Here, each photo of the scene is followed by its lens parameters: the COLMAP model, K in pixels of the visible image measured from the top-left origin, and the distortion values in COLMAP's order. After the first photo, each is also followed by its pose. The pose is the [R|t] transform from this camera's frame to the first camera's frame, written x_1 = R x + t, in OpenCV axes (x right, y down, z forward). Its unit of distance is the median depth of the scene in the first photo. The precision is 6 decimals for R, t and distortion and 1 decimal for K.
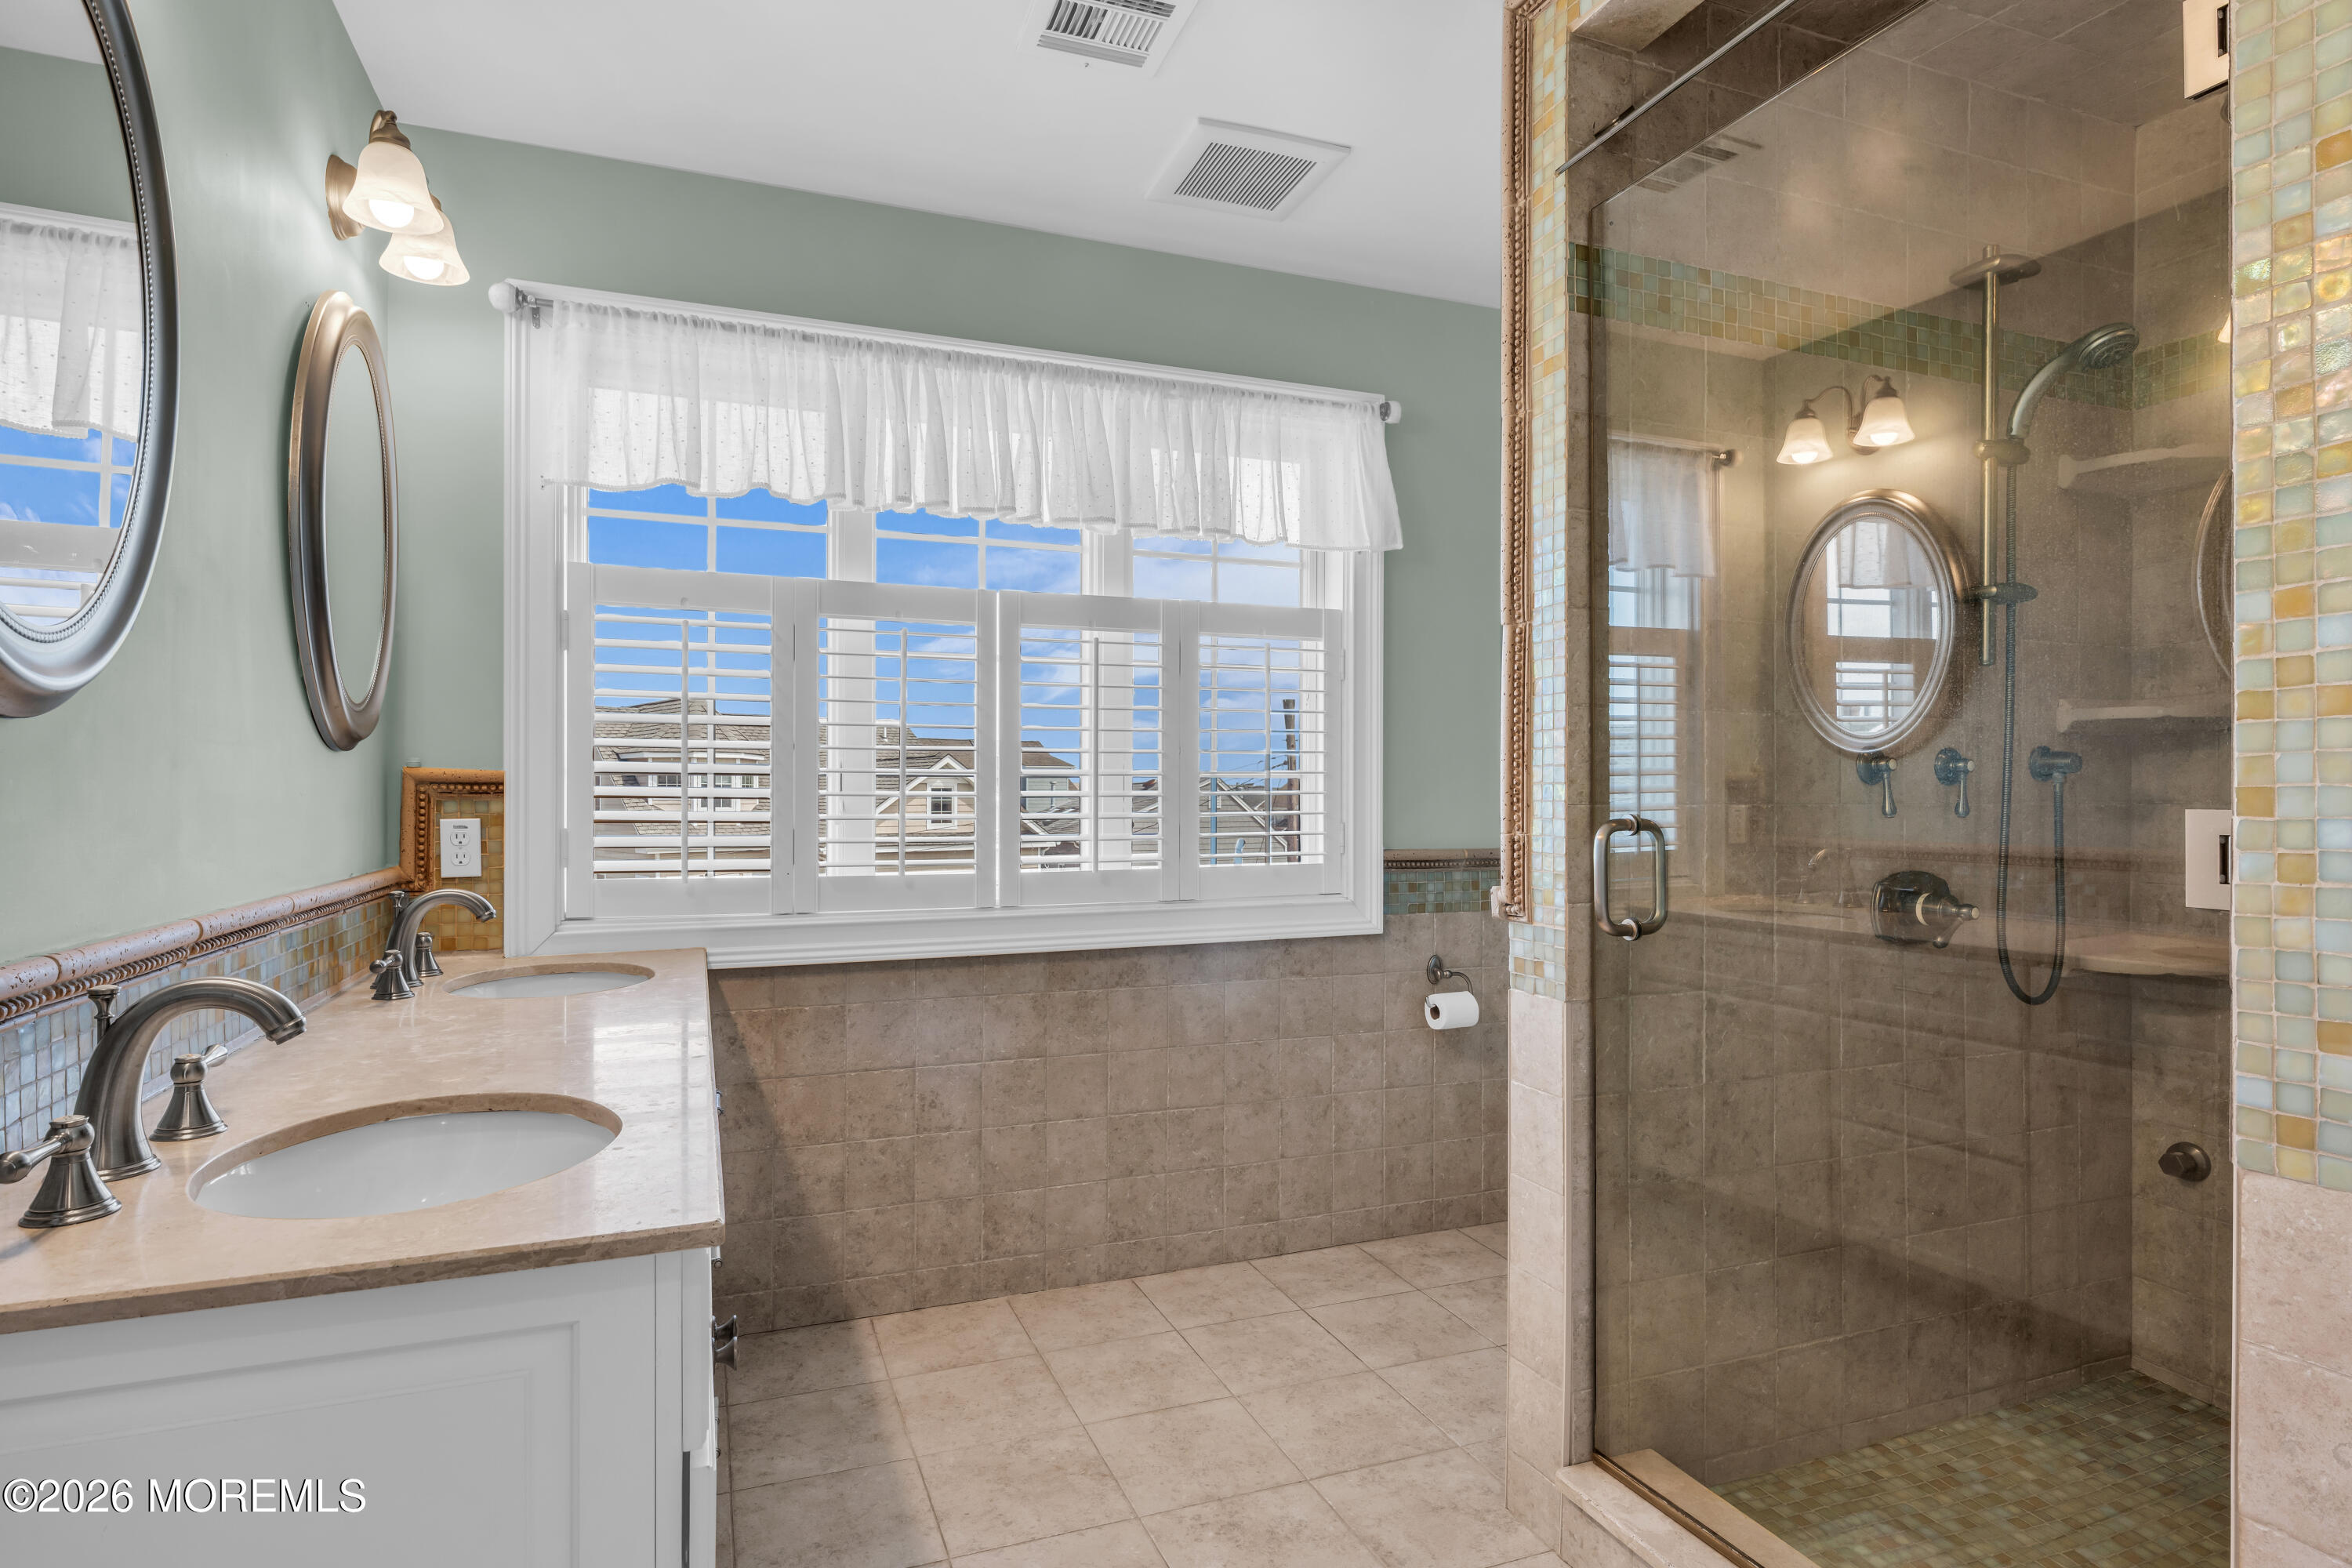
lens RADIAL K [[1213.7, 0, 1172.1], [0, 1213.7, 792.6], [0, 0, 1]] dist [0.001606, 0.000184]
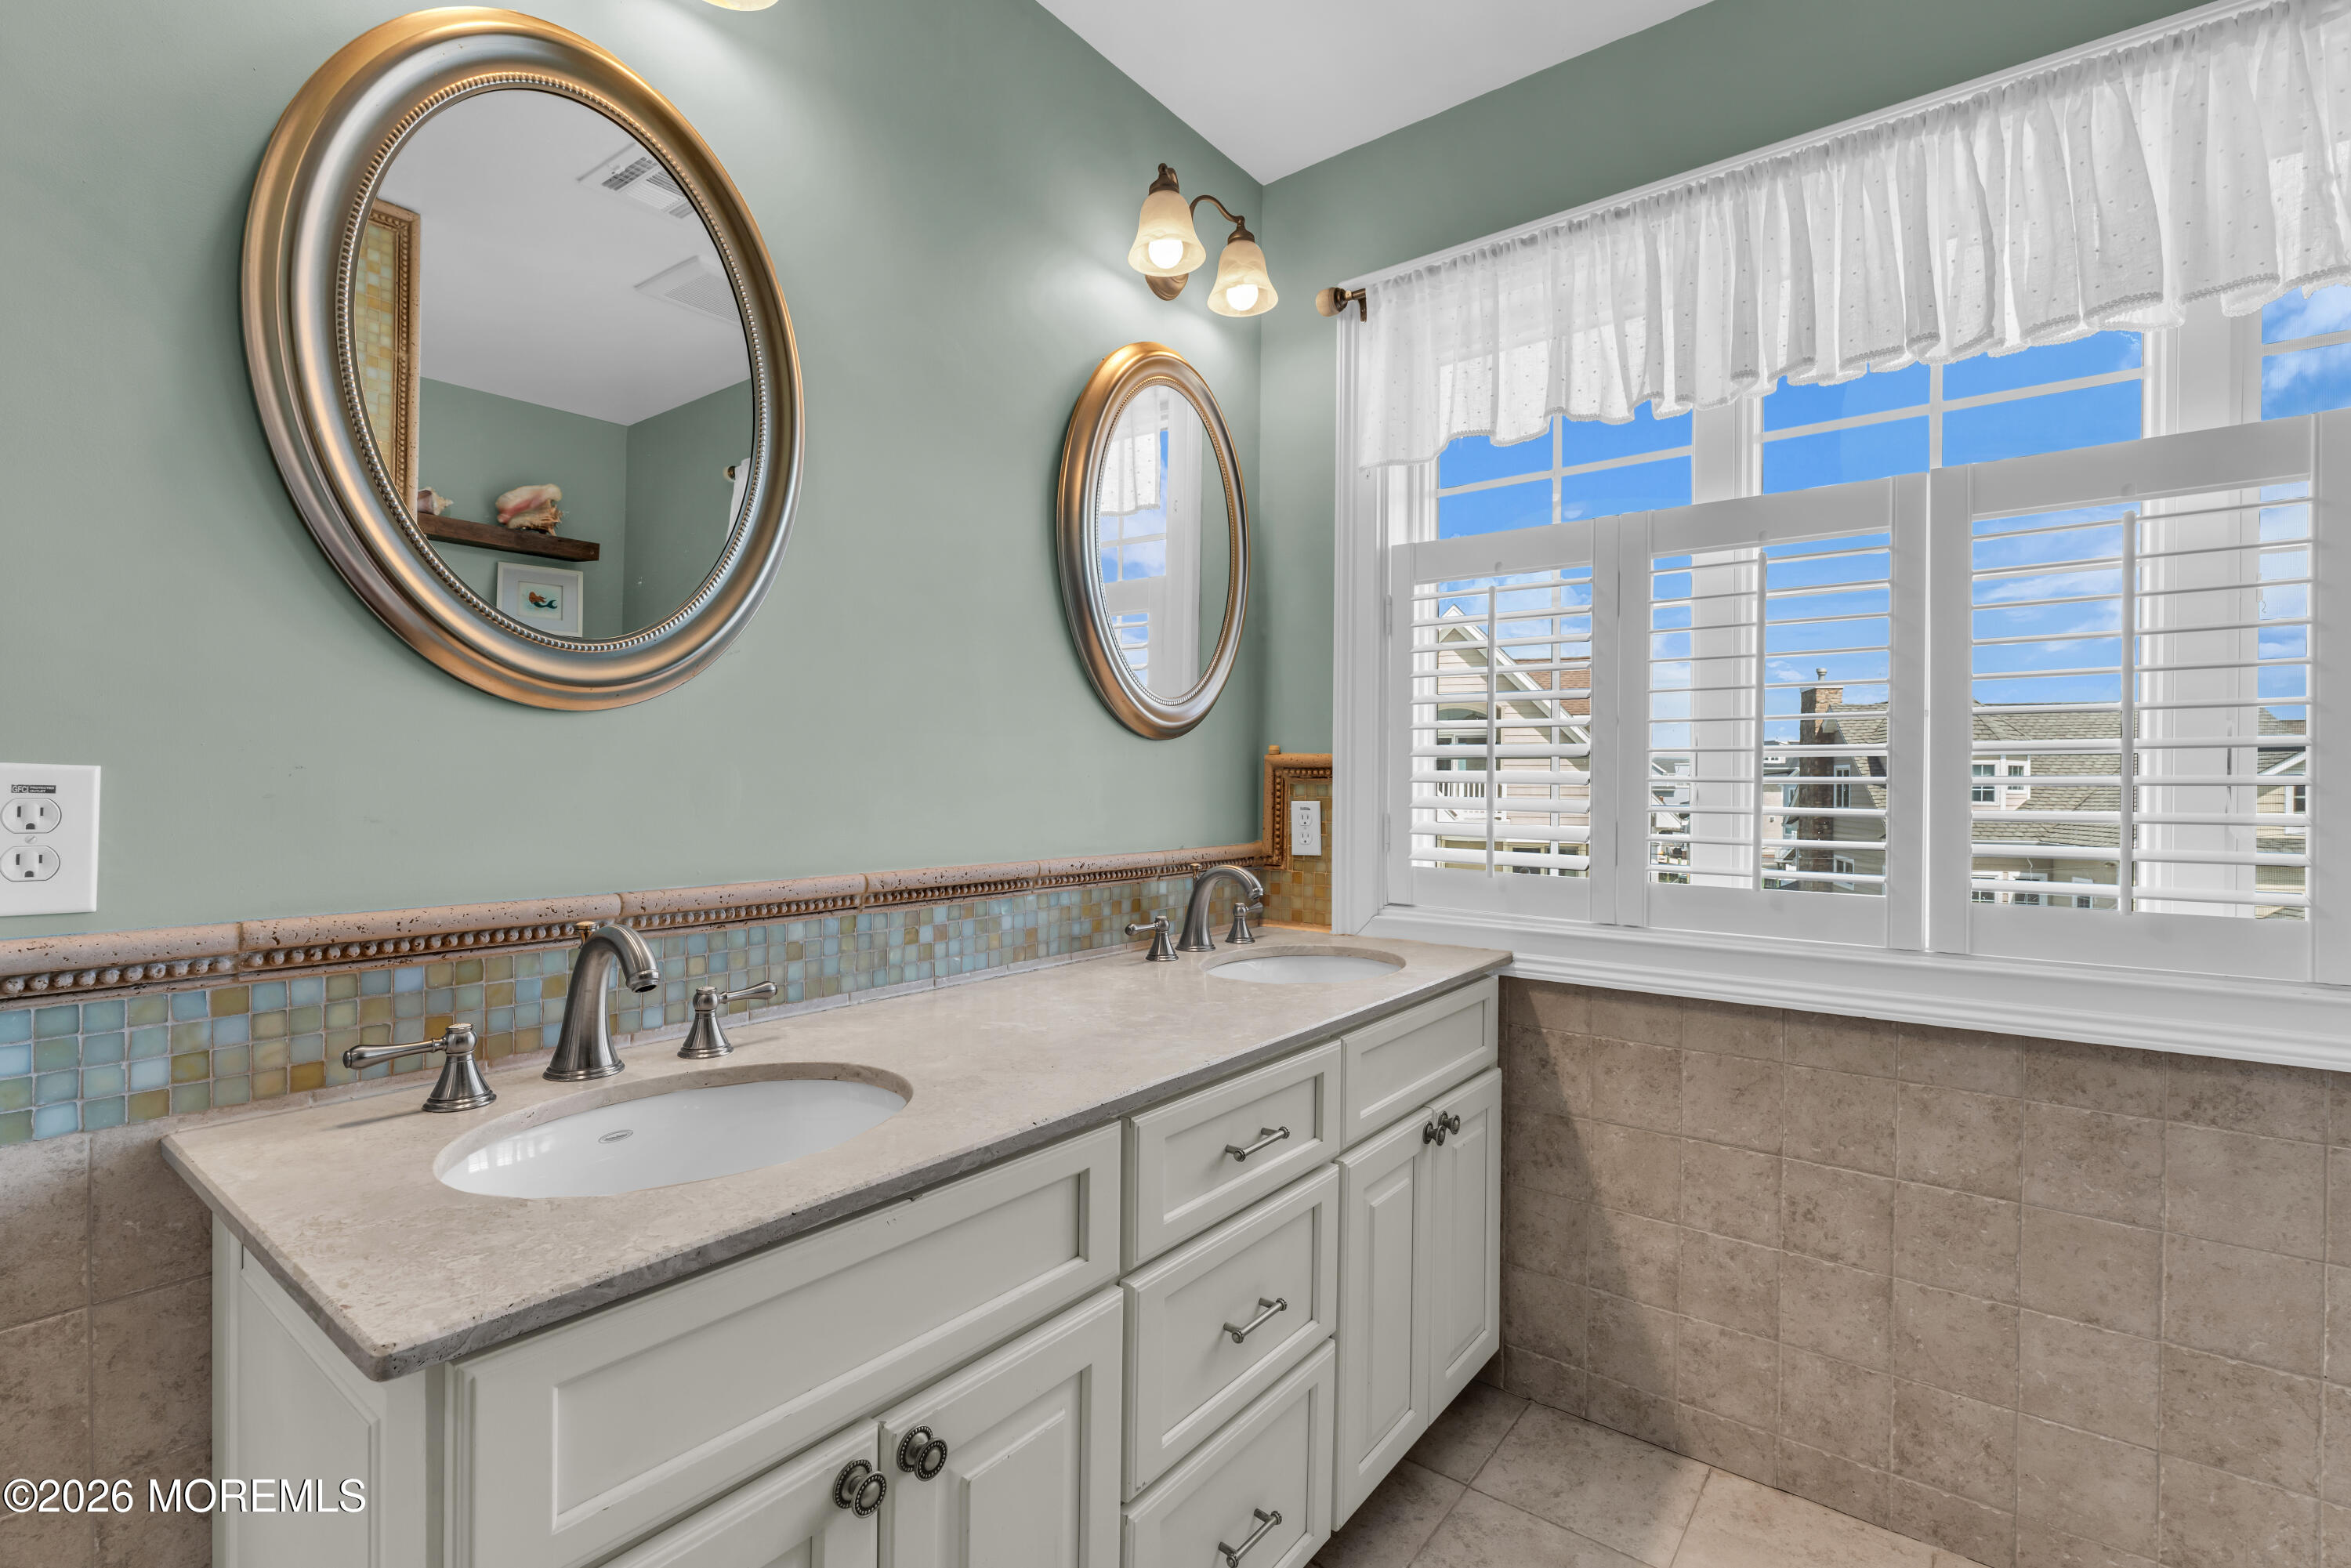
lens RADIAL K [[1050.9, 0, 1175.6], [0, 1050.9, 784.8], [0, 0, 1]] dist [-0.002828, 0.000863]
pose [[0.519486, 0.004794, -0.854465, 0.137308], [-0.005411, 0.999983, 0.002321, 0.004771], [0.854462, 0.003418, 0.519503, 0.369639]]
